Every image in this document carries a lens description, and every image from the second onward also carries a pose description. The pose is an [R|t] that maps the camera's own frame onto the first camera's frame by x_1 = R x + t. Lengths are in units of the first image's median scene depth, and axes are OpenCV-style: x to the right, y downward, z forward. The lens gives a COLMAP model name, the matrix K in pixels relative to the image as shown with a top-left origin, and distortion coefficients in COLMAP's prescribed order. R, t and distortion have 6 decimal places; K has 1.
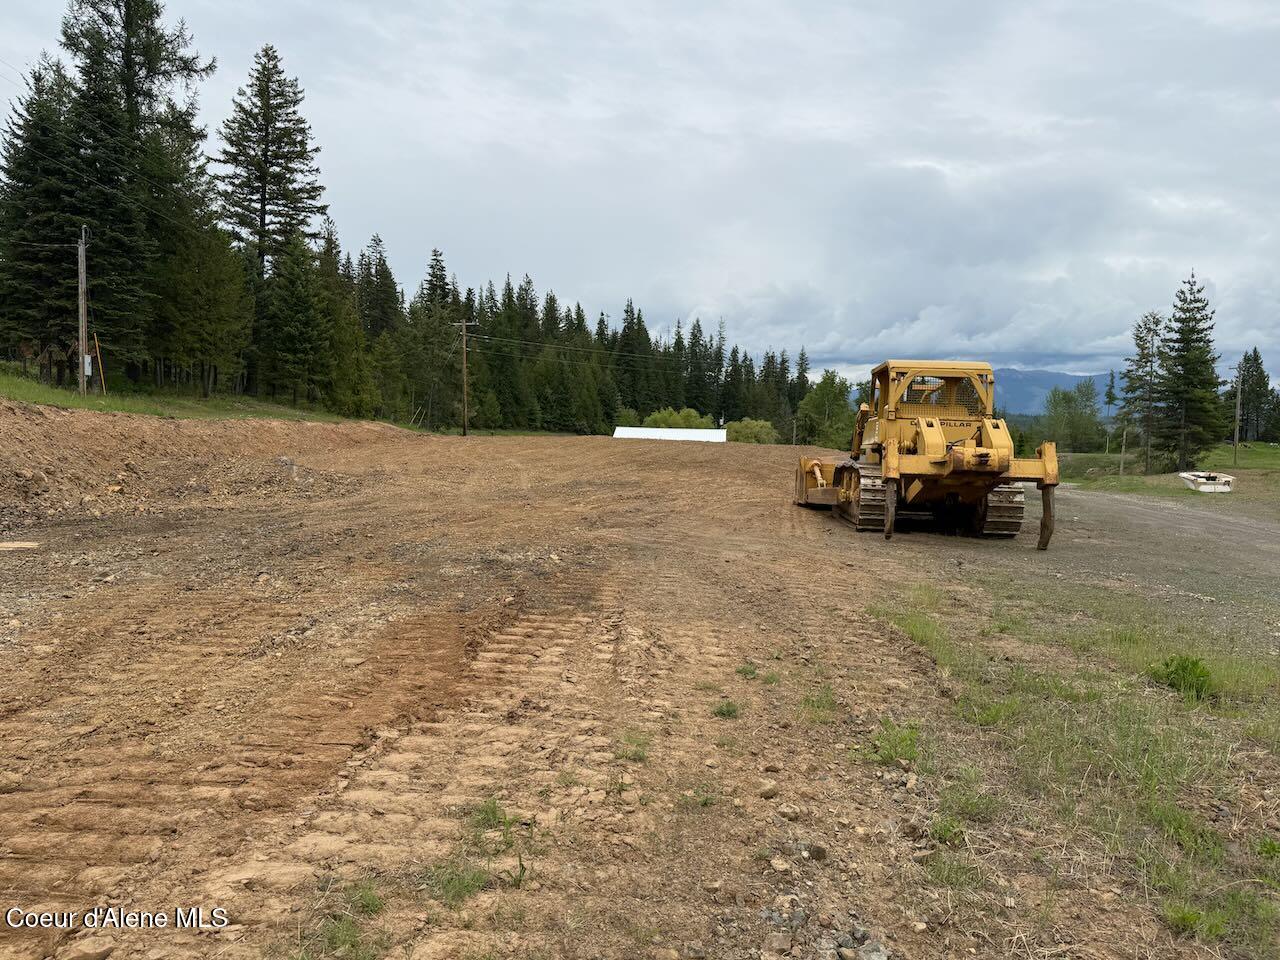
lens RADIAL K [[903.2, 0, 637.7], [0, 903.2, 482.0], [0, 0, 1]] dist [0.067437, -0.087554]
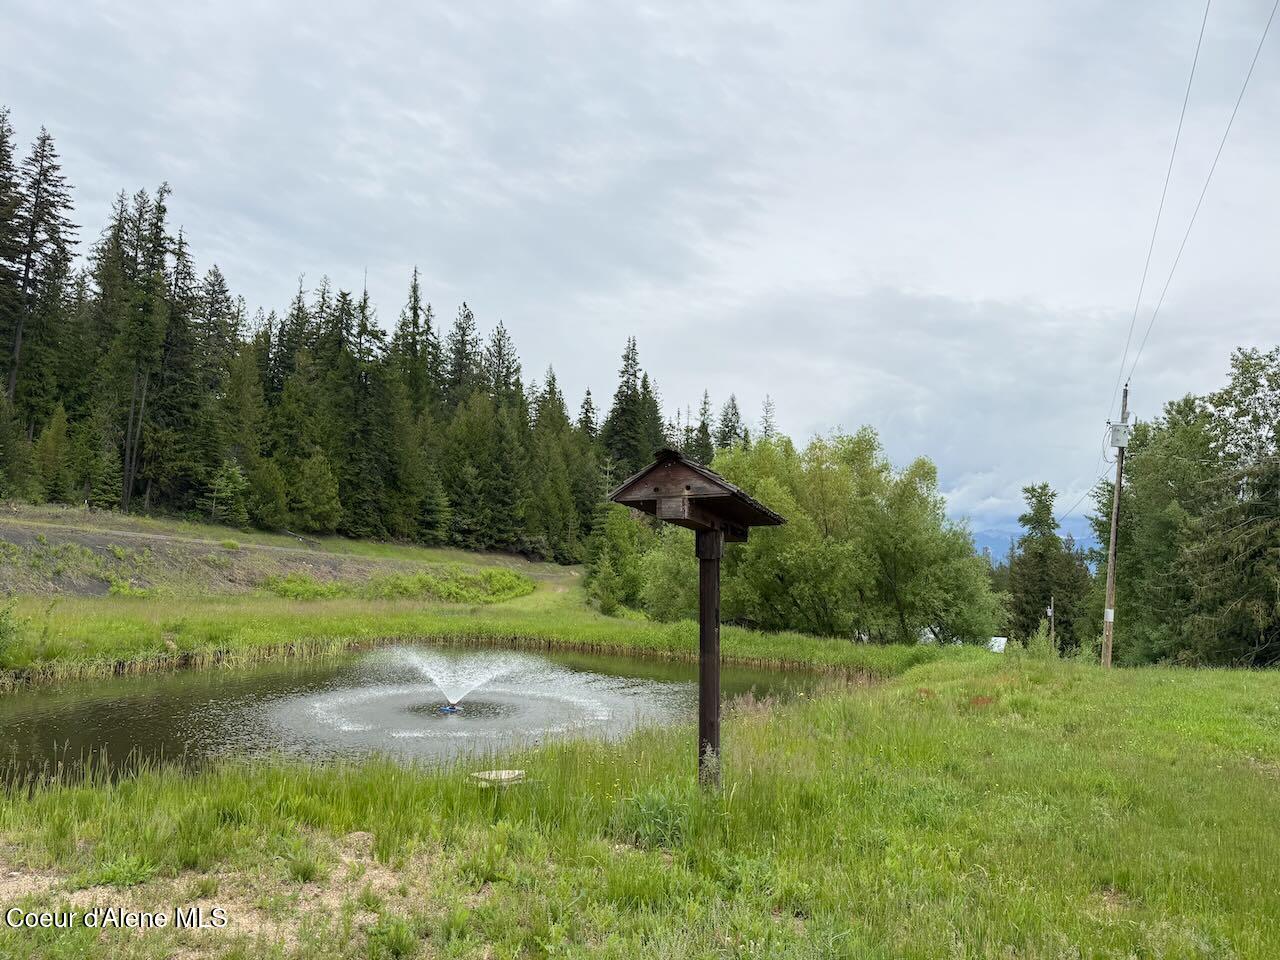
lens RADIAL K [[903.2, 0, 640.1], [0, 903.2, 481.1], [0, 0, 1]] dist [0.067437, -0.087554]
pose [[0.999651, 0.024496, 0.009922, -0.007396], [-0.022516, 0.985924, -0.165669, -0.011903], [-0.013840, 0.165388, 0.986132, 0.457877]]
